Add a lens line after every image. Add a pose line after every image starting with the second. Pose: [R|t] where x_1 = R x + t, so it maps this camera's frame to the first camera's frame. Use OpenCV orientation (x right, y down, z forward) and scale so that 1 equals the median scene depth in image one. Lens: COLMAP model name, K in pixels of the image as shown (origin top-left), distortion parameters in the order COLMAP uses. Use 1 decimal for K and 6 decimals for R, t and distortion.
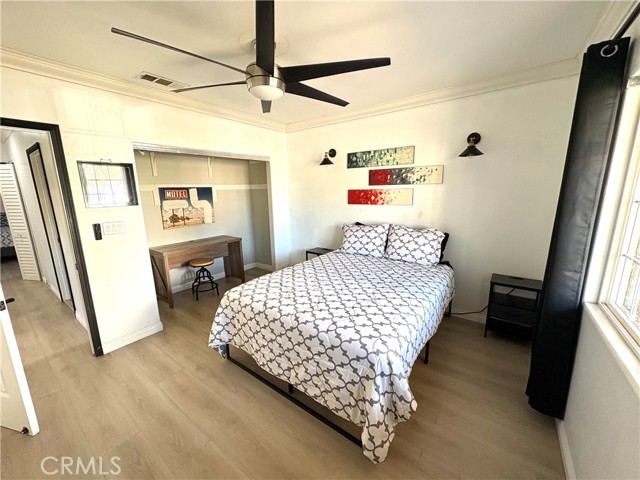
lens RADIAL K [[250.5, 0, 320.2], [0, 250.5, 238.6], [0, 0, 1]] dist [-0.002252, -0.000150]
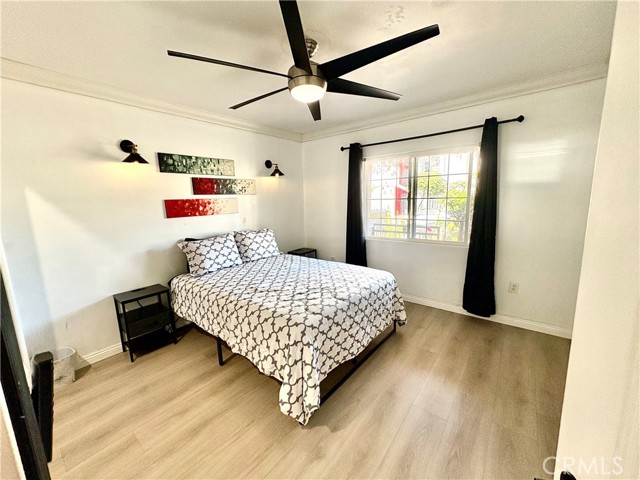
lens RADIAL K [[250.5, 0, 320.2], [0, 250.5, 237.5], [0, 0, 1]] dist [-0.002252, -0.000150]
pose [[0.054789, -0.140186, 0.988608, -0.704084], [0.217427, 0.968012, 0.125216, -0.082702], [-0.974538, 0.208090, 0.083516, 0.544939]]
